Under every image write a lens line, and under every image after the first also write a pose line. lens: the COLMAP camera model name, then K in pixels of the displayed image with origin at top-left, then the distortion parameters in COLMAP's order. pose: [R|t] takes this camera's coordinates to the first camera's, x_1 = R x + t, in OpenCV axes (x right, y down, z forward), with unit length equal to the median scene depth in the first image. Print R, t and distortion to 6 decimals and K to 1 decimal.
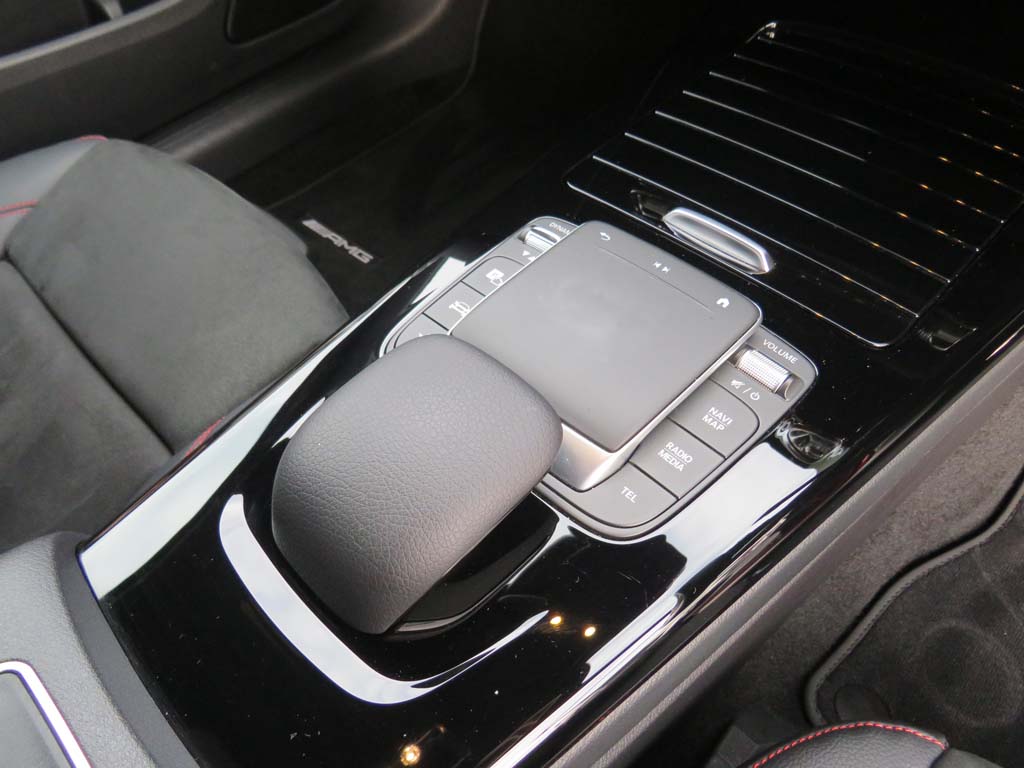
lens RADIAL K [[733.3, 0, 512.0], [0, 733.3, 384.0], [0, 0, 1]] dist [-0.015215, -0.006918]
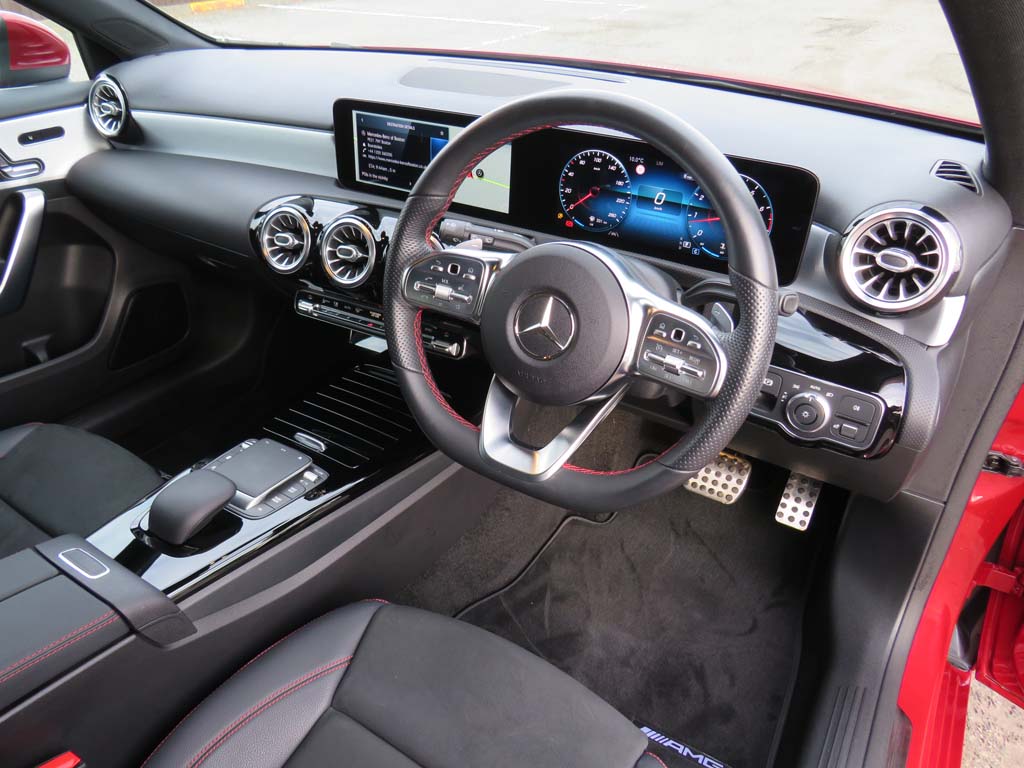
lens RADIAL K [[733.3, 0, 512.0], [0, 733.3, 384.0], [0, 0, 1]] dist [-0.015215, -0.006918]
pose [[0.976148, -0.041620, 0.213080, 0.440134], [0.114066, 0.933396, -0.340236, 0.658295], [-0.184727, 0.356426, 0.915880, -1.872428]]
